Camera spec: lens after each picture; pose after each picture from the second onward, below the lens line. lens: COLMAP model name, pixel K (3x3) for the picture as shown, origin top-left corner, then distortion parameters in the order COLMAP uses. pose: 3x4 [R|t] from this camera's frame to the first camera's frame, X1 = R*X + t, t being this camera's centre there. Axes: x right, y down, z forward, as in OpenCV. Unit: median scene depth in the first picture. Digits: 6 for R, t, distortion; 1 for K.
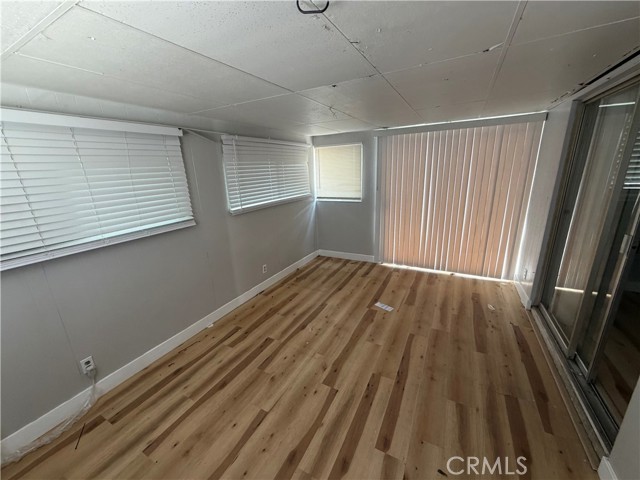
lens RADIAL K [[255.8, 0, 318.9], [0, 255.8, 241.0], [0, 0, 1]] dist [-0.000424, 0.000108]
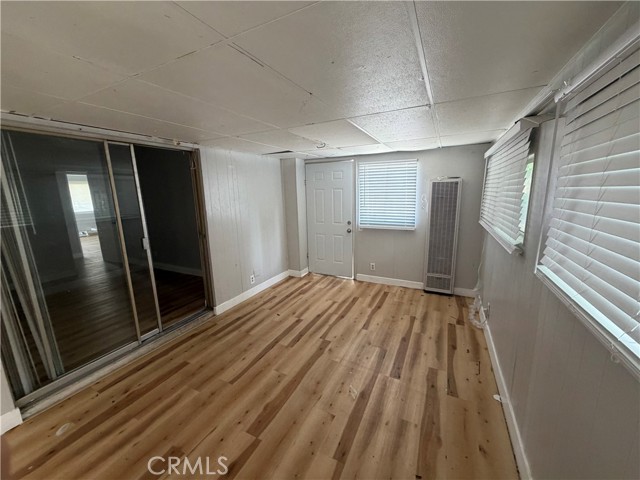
lens RADIAL K [[255.8, 0, 319.8], [0, 255.8, 241.4], [0, 0, 1]] dist [-0.000424, 0.000108]
pose [[-0.997541, 0.066846, -0.021069, 0.060699], [0.049757, 0.887138, 0.458814, -0.497227], [0.049362, 0.456637, -0.888283, 1.772987]]
